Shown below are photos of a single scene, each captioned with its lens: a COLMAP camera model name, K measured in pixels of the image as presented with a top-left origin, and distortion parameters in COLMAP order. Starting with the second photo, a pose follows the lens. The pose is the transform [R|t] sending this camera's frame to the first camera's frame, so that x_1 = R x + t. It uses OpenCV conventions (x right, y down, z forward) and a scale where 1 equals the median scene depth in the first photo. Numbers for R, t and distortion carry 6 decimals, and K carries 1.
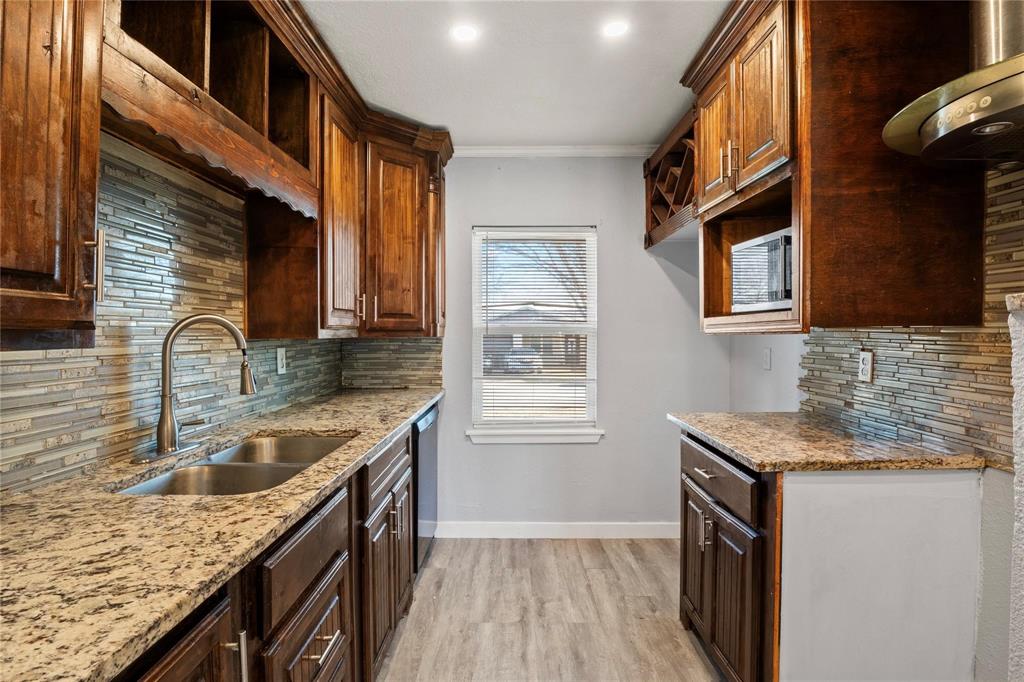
lens RADIAL K [[506.5, 0, 506.3], [0, 506.5, 341.2], [0, 0, 1]] dist [-0.009242, -0.000706]
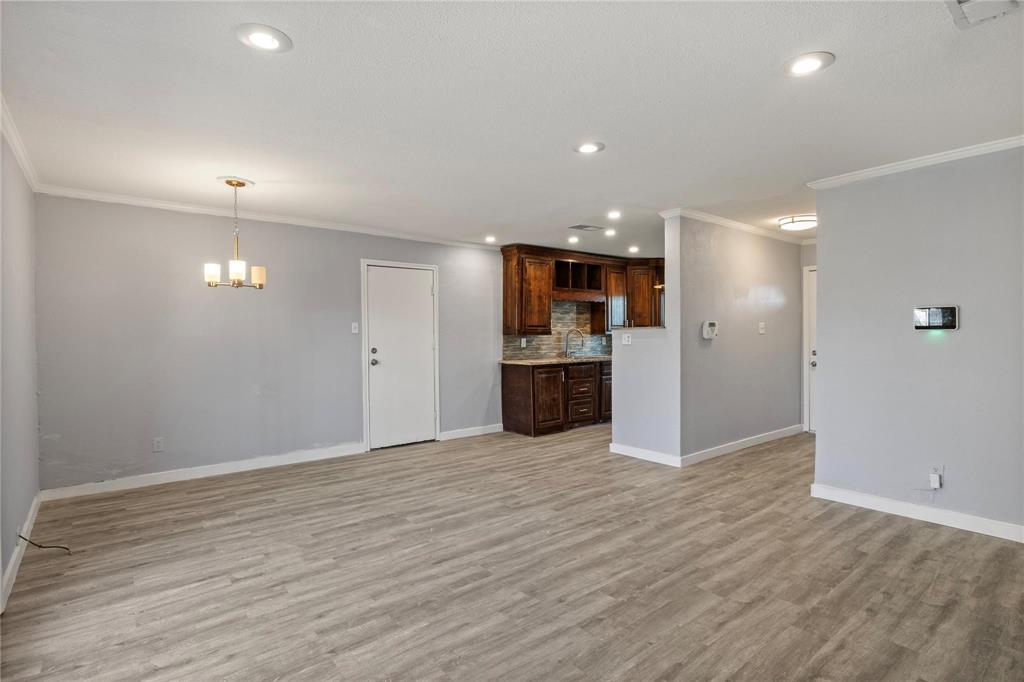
lens RADIAL K [[506.5, 0, 508.0], [0, 506.5, 337.3], [0, 0, 1]] dist [-0.009242, -0.000706]
pose [[0.632142, 0.001584, -0.774851, 2.239885], [-0.005769, 0.999980, -0.002663, 0.035393], [0.774831, 0.006153, 0.632139, -2.064606]]
